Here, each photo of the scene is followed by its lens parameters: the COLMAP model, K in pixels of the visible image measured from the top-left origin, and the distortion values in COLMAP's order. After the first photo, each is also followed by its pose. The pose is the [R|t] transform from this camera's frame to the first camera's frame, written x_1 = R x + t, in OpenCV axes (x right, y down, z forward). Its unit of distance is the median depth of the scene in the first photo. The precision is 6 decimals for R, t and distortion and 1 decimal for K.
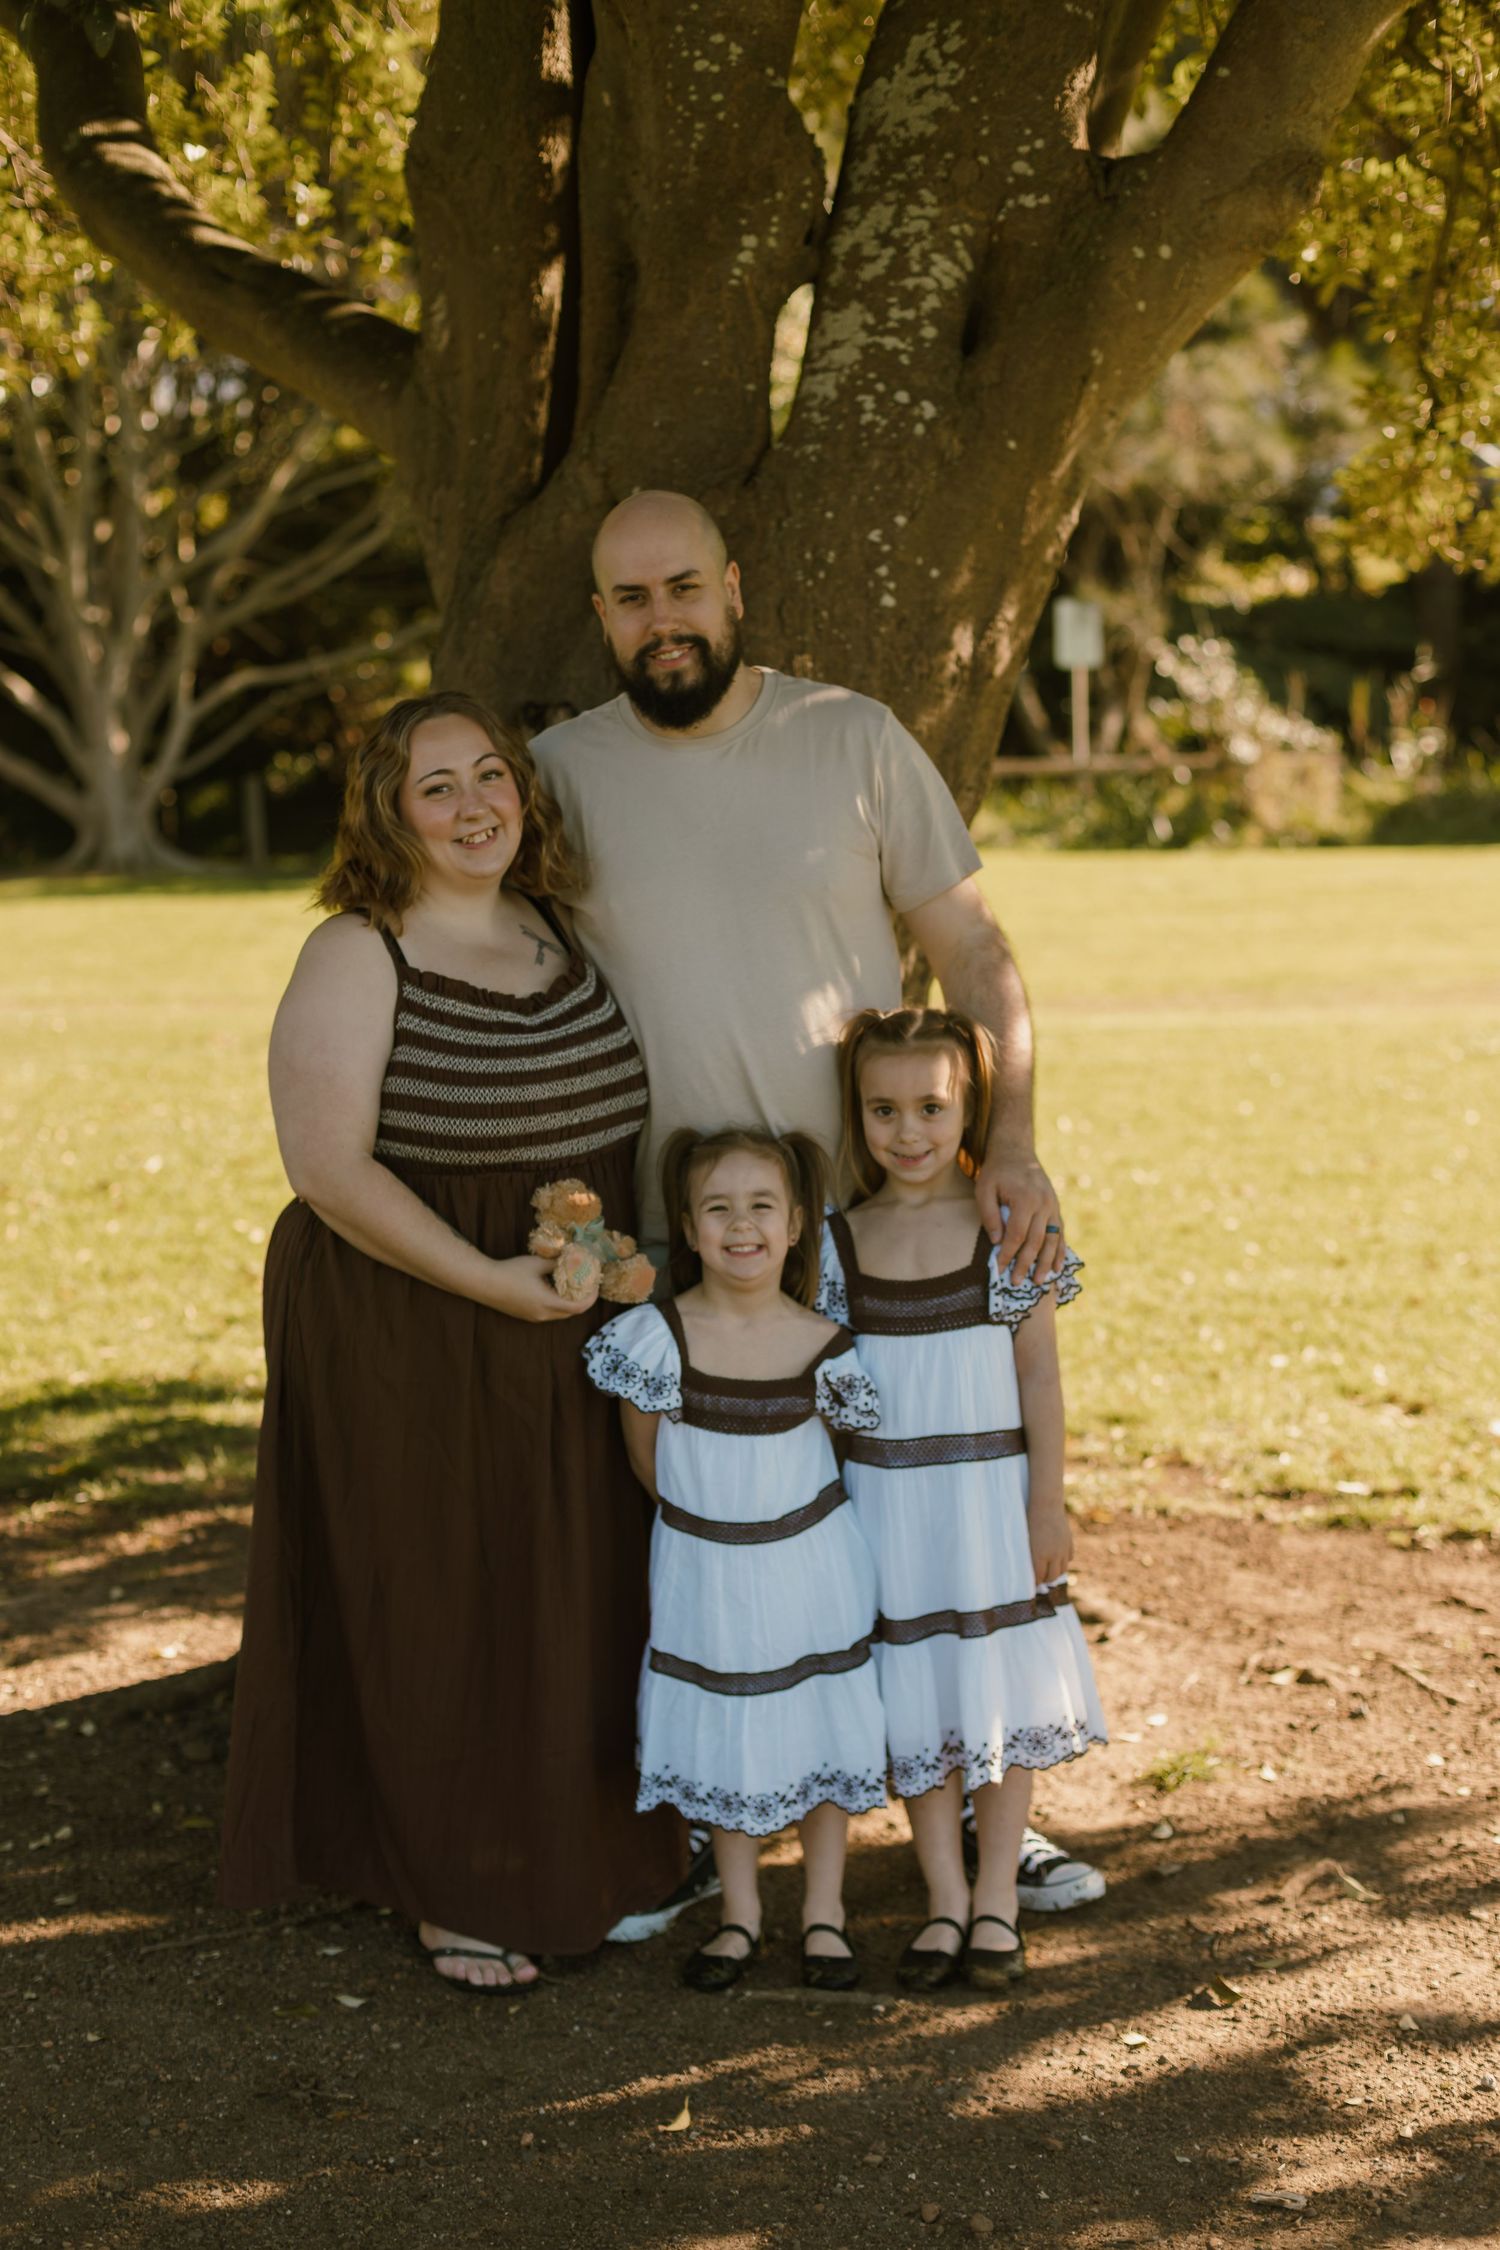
lens RADIAL K [[3478.2, 0, 667.2], [0, 3478.2, 1122.2], [0, 0, 1]] dist [0.005503, 0.006551]
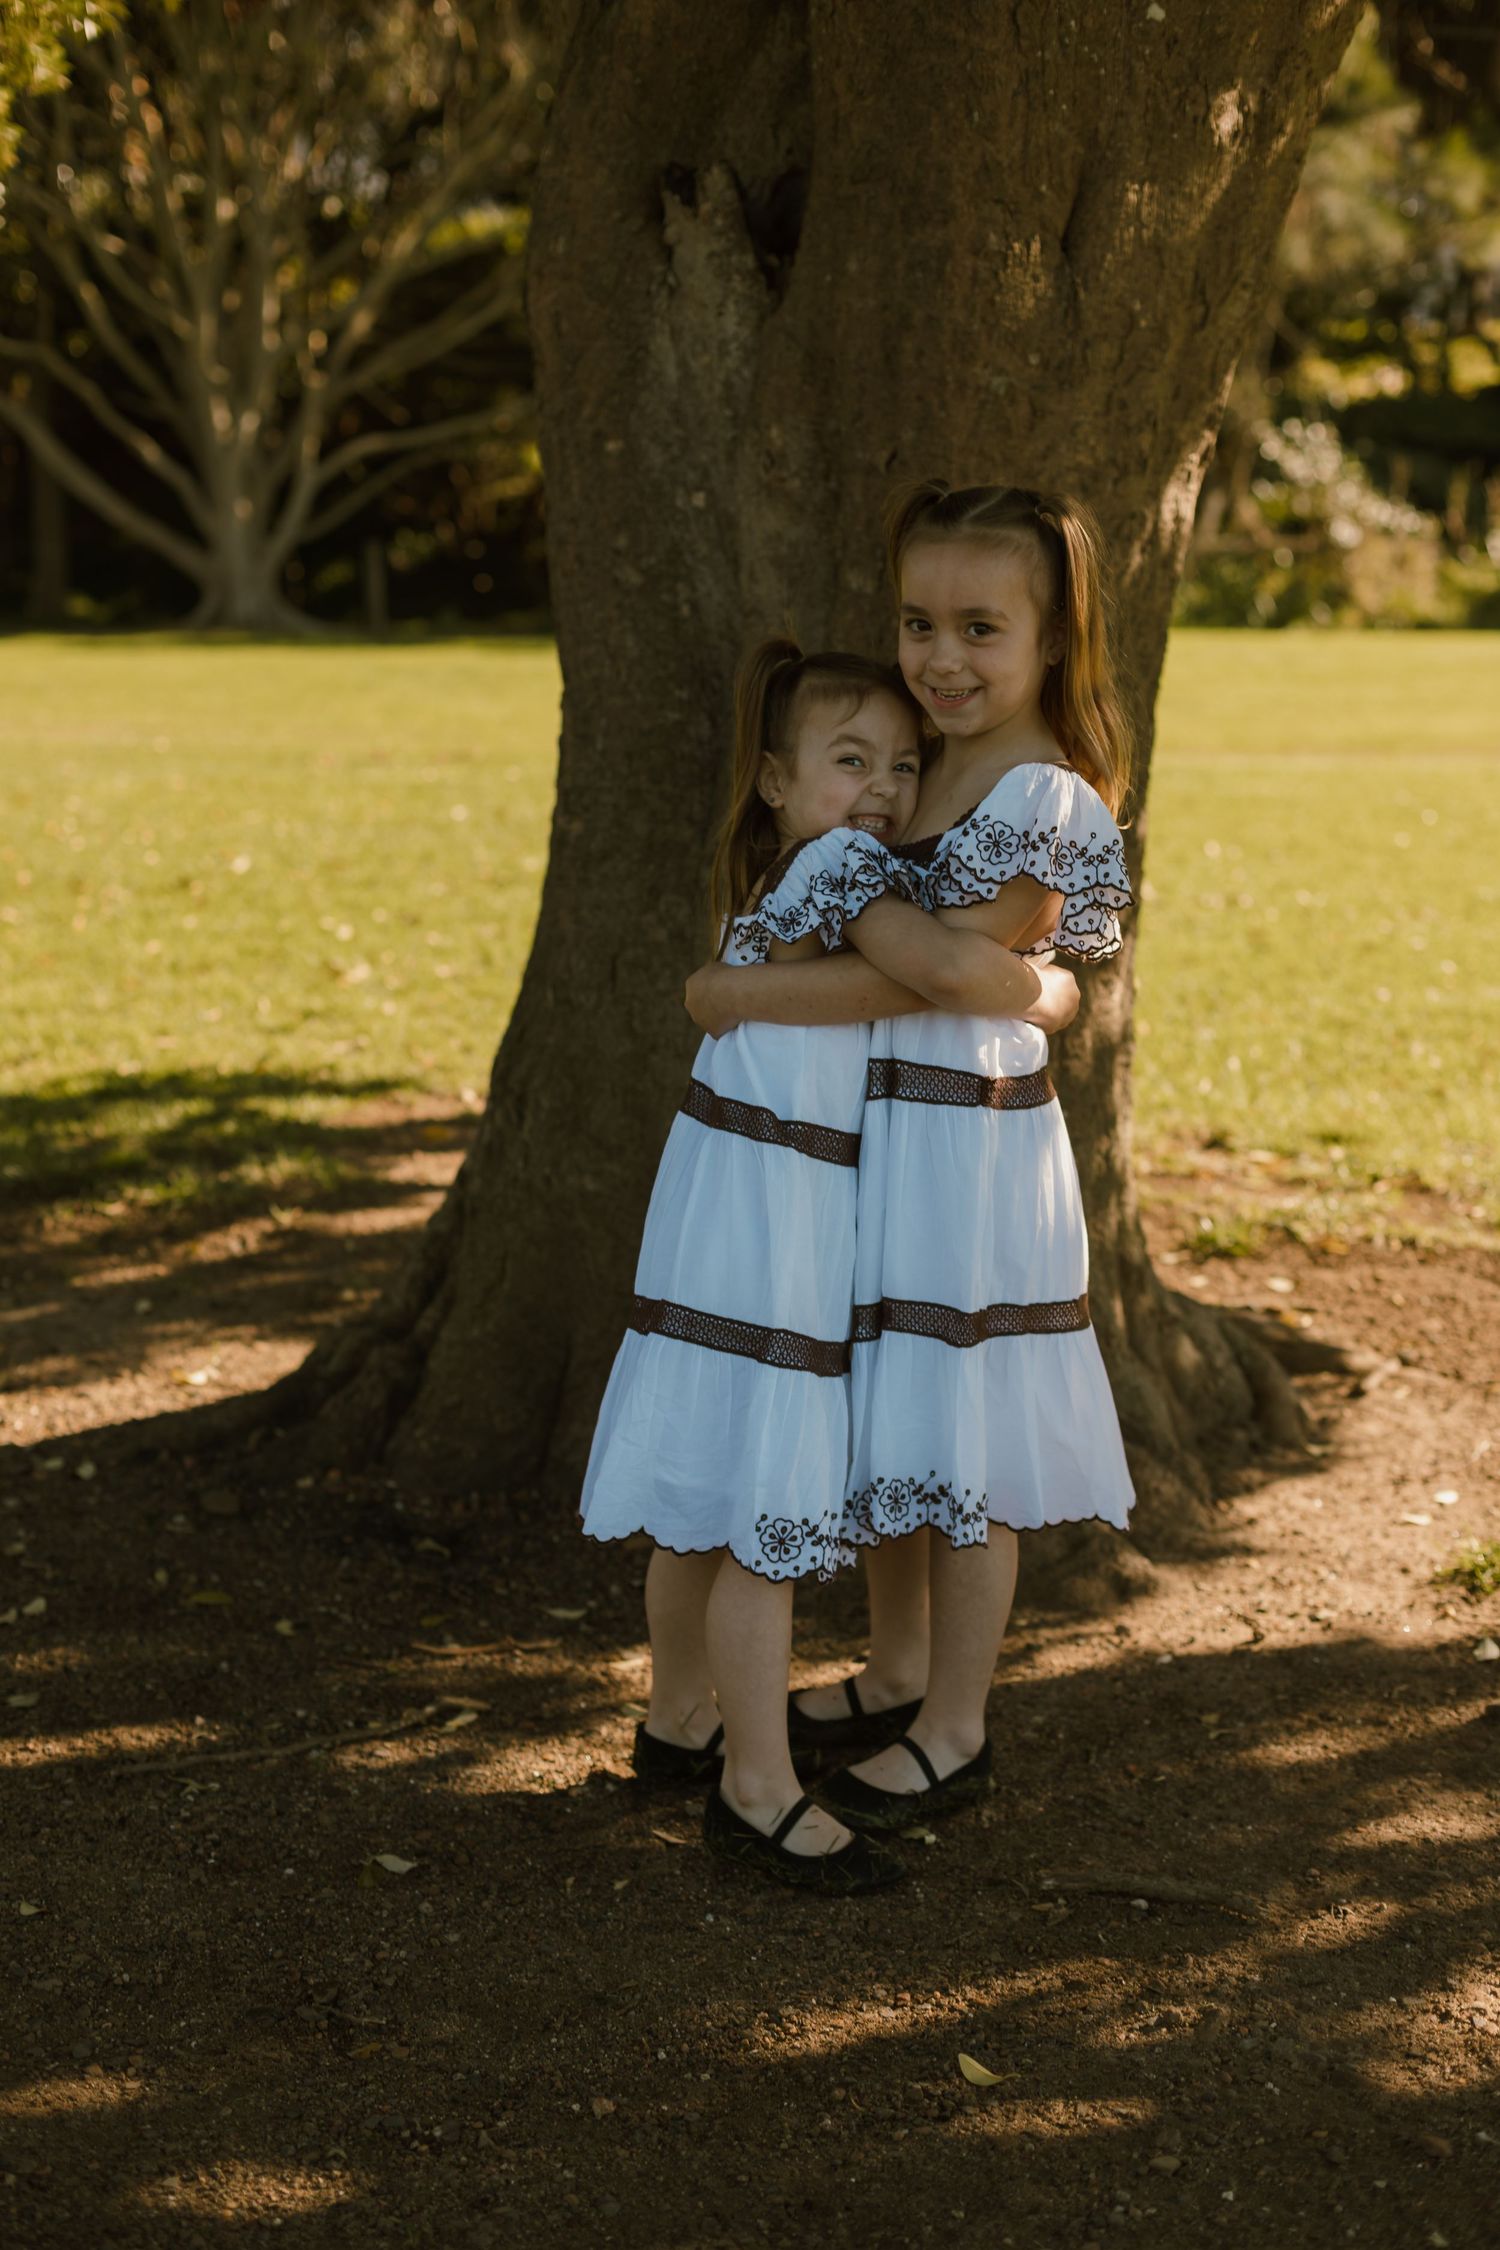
lens RADIAL K [[3187.9, 0, 694.8], [0, 3187.9, 1133.3], [0, 0, 1]] dist [-0.001675, -0.099733]
pose [[0.999516, 0.025341, -0.018035, -0.014516], [-0.024043, 0.997334, 0.068898, 0.038728], [0.019733, -0.068431, 0.997461, 0.247984]]
